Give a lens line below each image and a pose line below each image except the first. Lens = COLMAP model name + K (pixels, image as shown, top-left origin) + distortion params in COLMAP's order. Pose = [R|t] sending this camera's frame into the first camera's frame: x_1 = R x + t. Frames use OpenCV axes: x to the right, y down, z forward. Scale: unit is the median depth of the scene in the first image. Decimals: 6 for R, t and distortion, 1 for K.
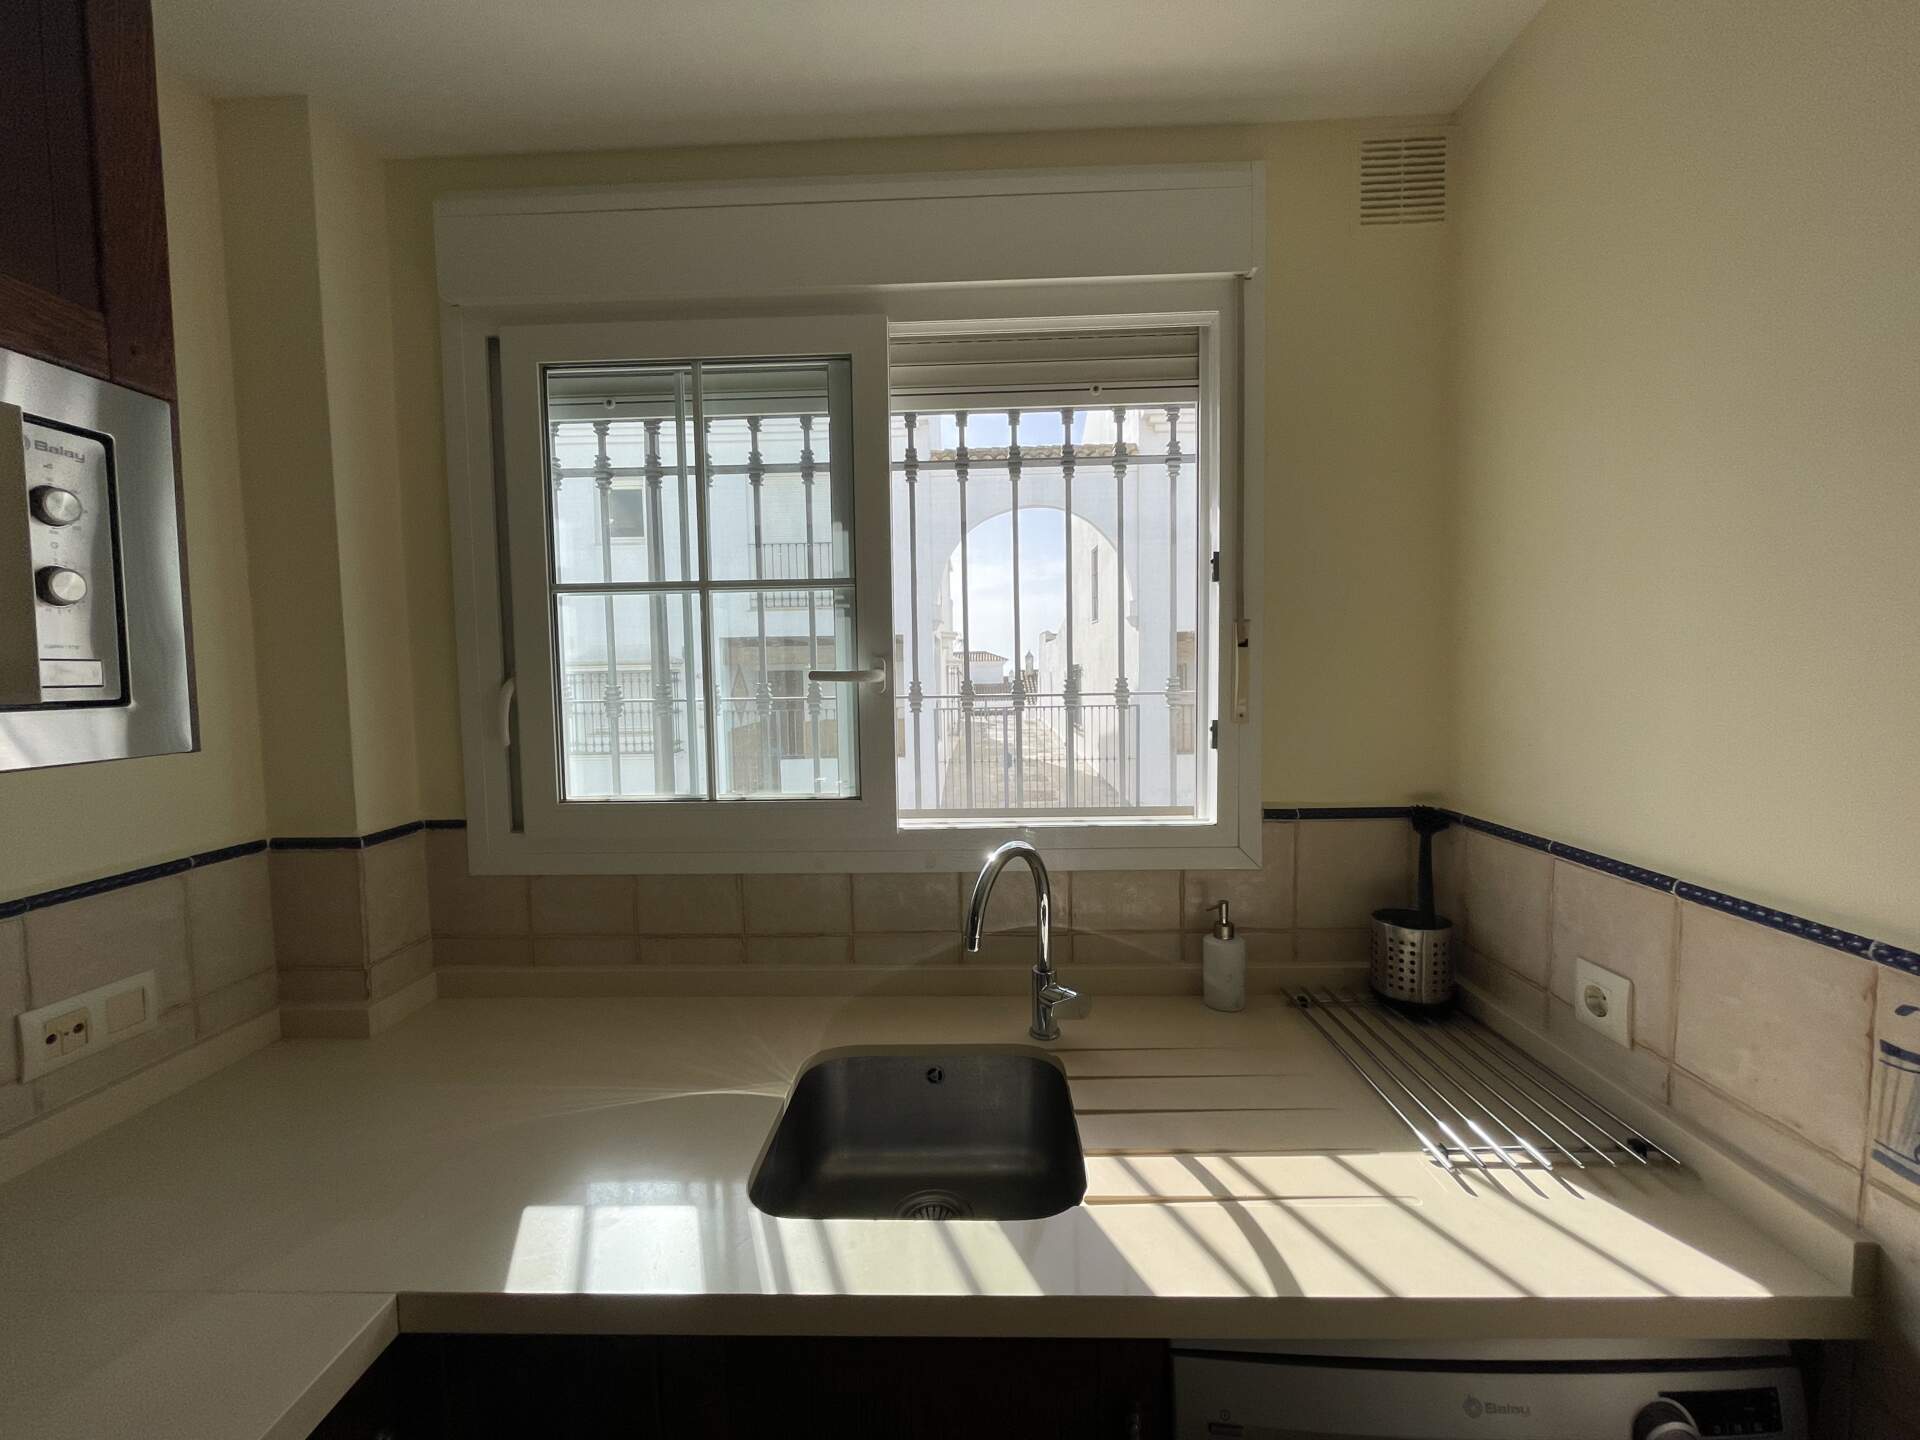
lens RADIAL K [[774.1, 0, 958.5], [0, 774.1, 712.9], [0, 0, 1]] dist [-0.002825, 0.000215]
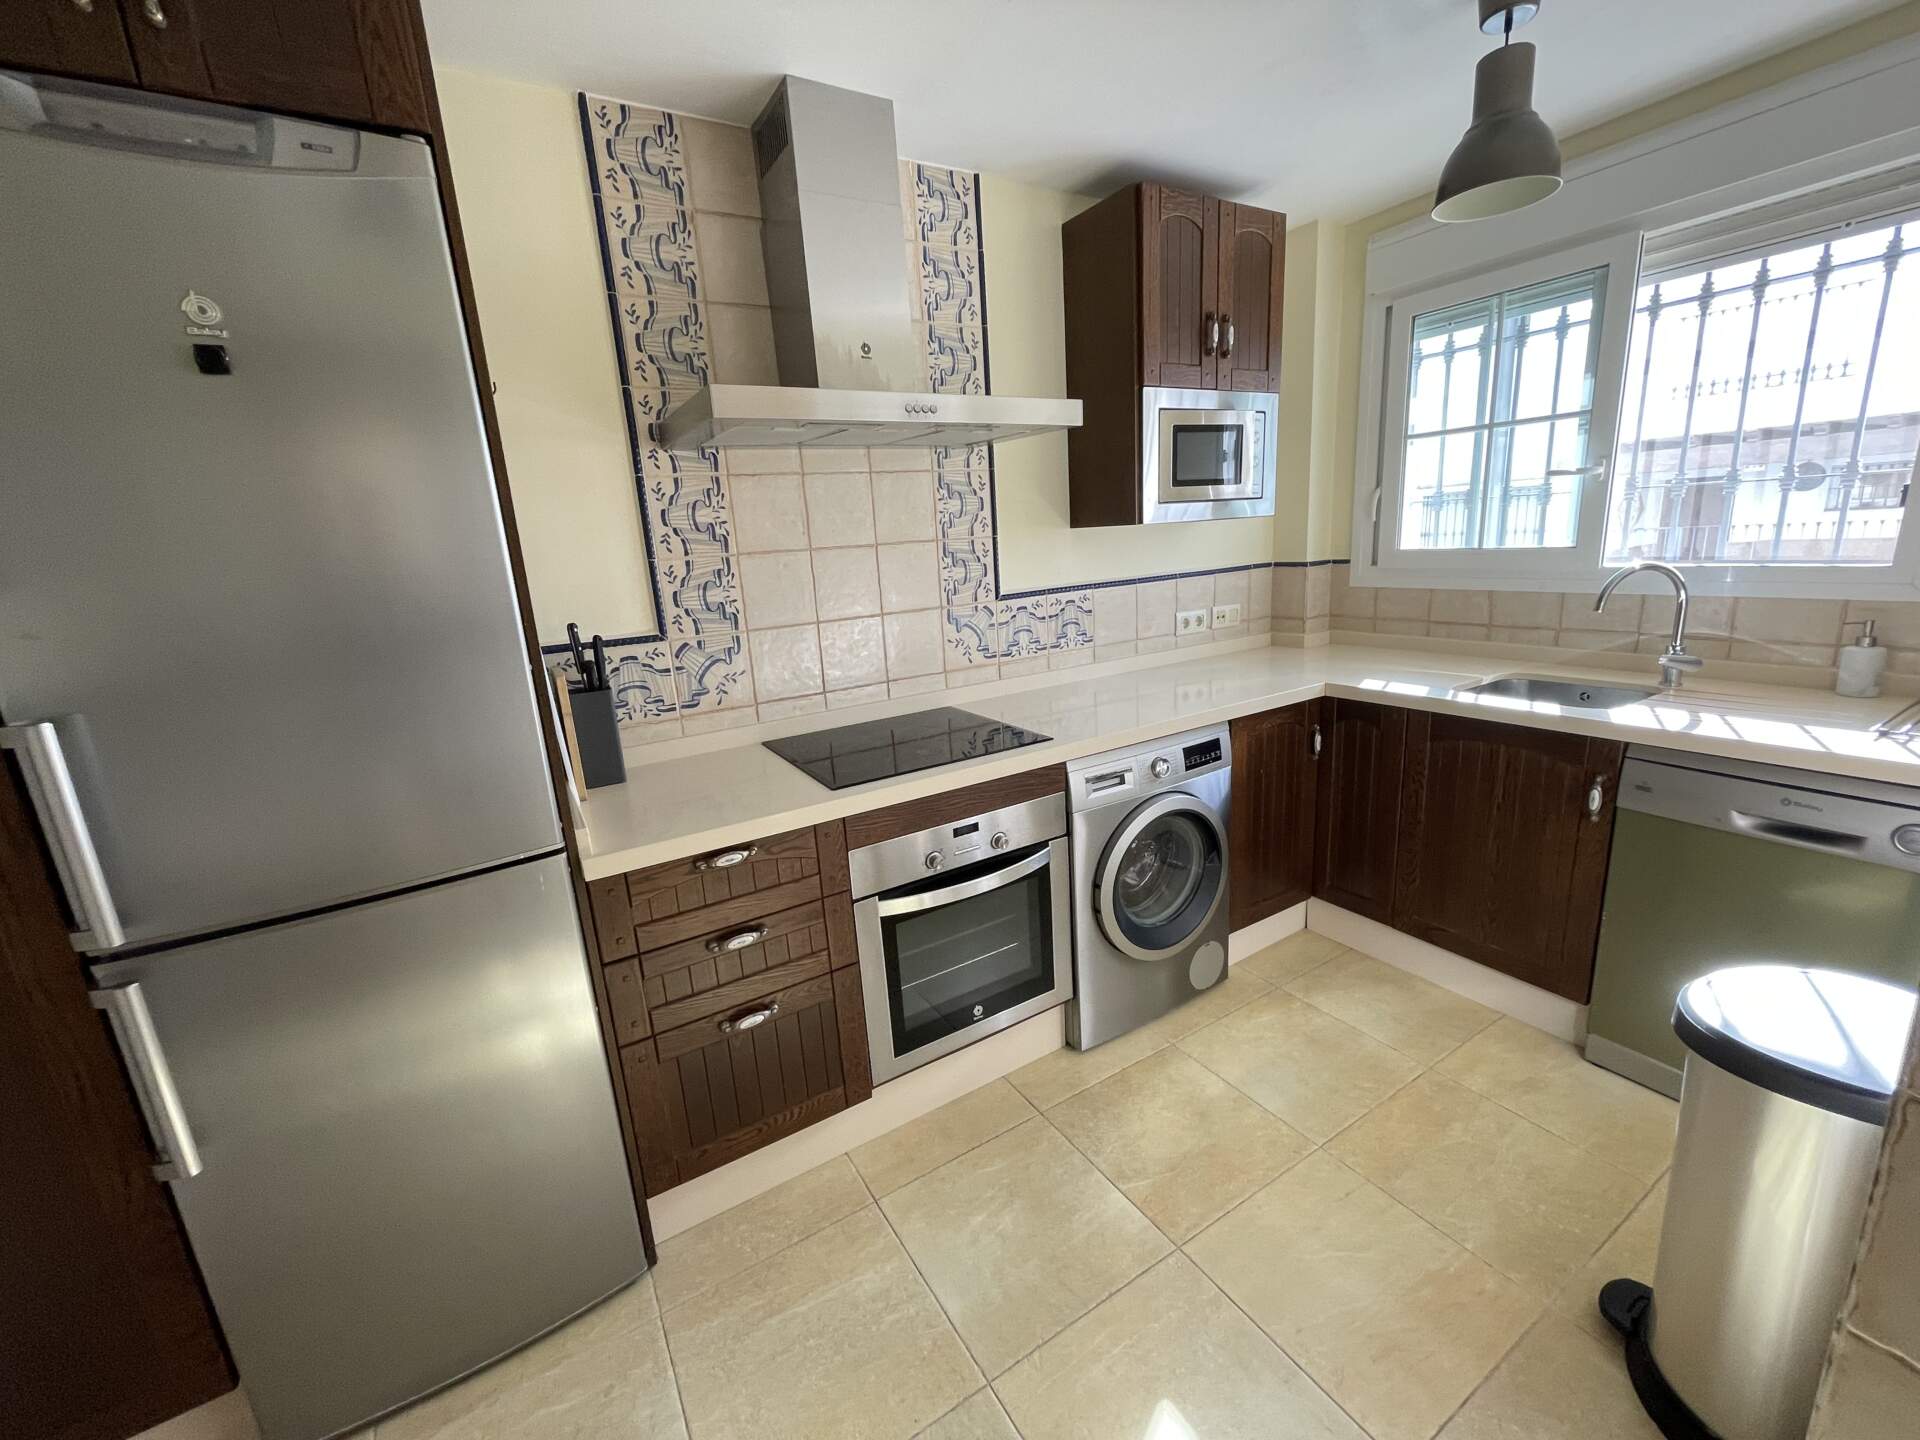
lens RADIAL K [[774.1, 0, 958.7], [0, 774.1, 723.0], [0, 0, 1]] dist [-0.002825, 0.000215]
pose [[0.541189, 0.182040, -0.820961, 0.608111], [0.007864, 0.975148, 0.221414, 0.102733], [0.840864, -0.126283, 0.526308, -1.083643]]
